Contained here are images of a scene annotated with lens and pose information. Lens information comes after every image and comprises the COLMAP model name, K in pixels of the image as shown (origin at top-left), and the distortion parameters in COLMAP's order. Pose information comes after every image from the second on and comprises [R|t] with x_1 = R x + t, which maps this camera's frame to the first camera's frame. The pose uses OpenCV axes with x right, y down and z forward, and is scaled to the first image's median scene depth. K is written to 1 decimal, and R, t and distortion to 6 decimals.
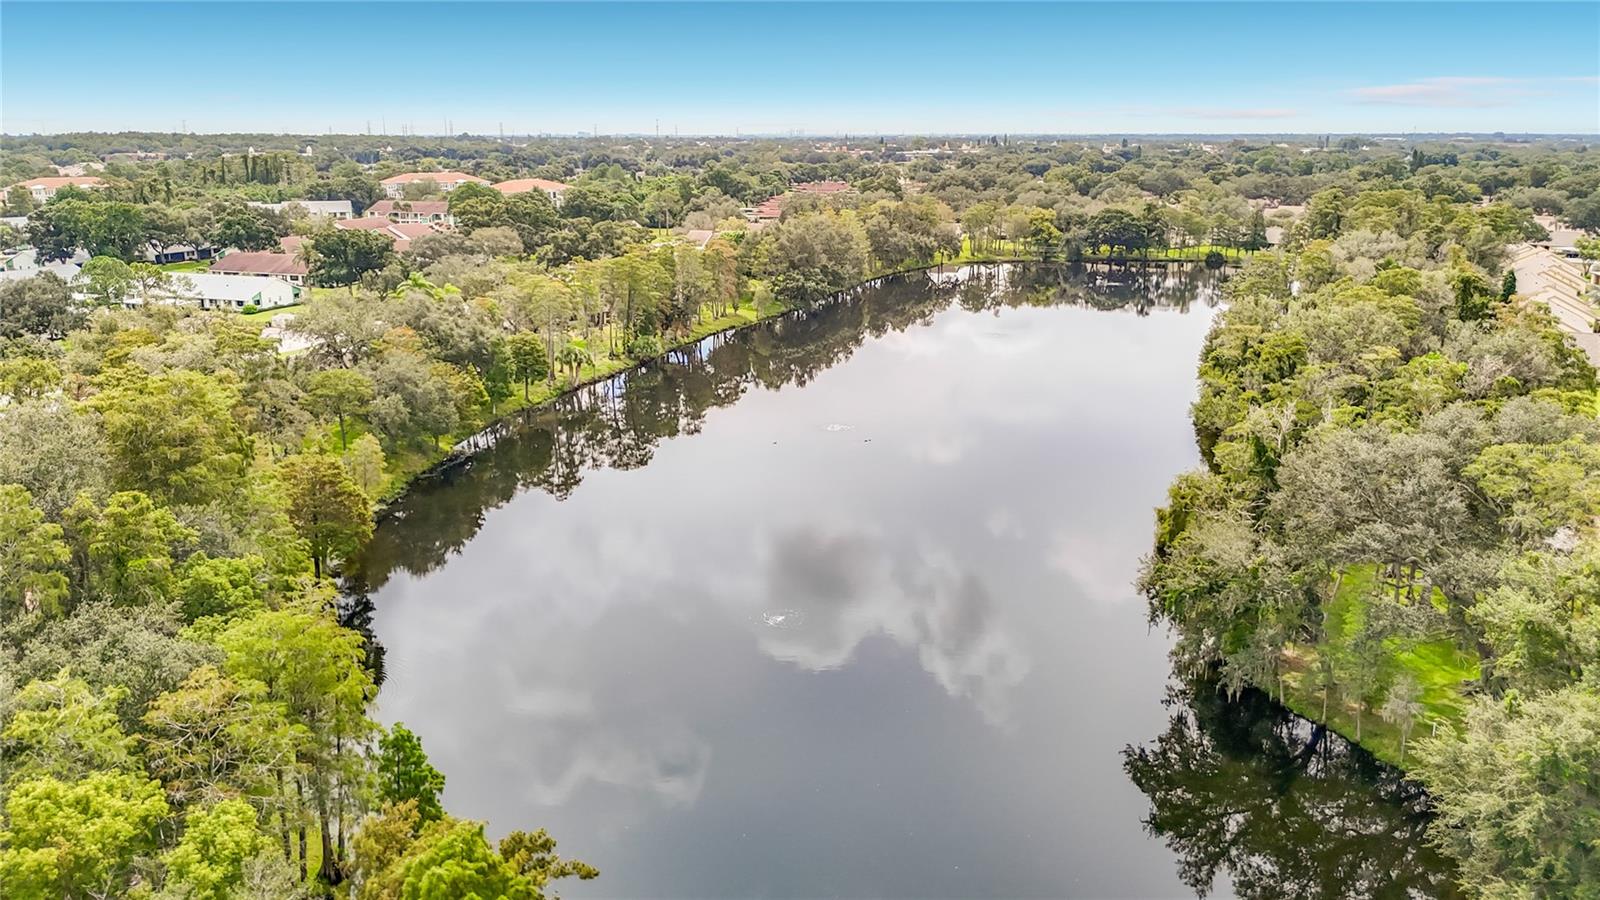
lens RADIAL K [[1188.1, 0, 800.0], [0, 1188.1, 450.0], [0, 0, 1]] dist [0.095201, -0.107781]
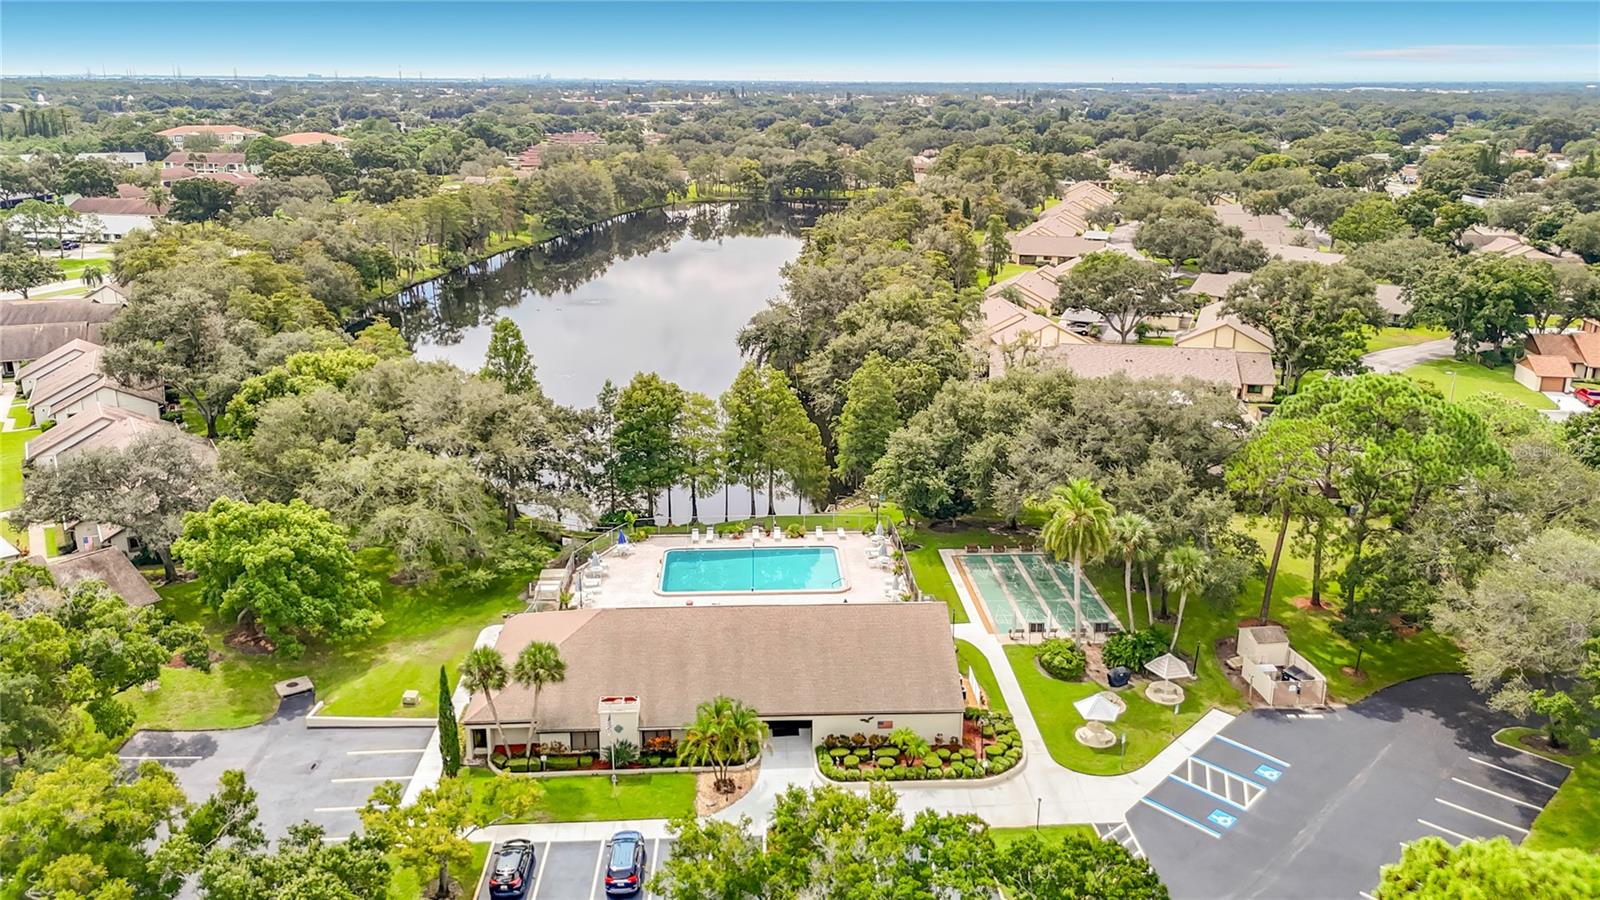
lens RADIAL K [[1141.2, 0, 802.0], [0, 1141.2, 428.9], [0, 0, 1]] dist [0.043286, -0.023200]
pose [[0.978138, -0.051078, 0.201586, -0.006027], [0.043924, 0.998241, 0.039807, 0.042049], [-0.203264, -0.030083, 0.978662, -0.229111]]
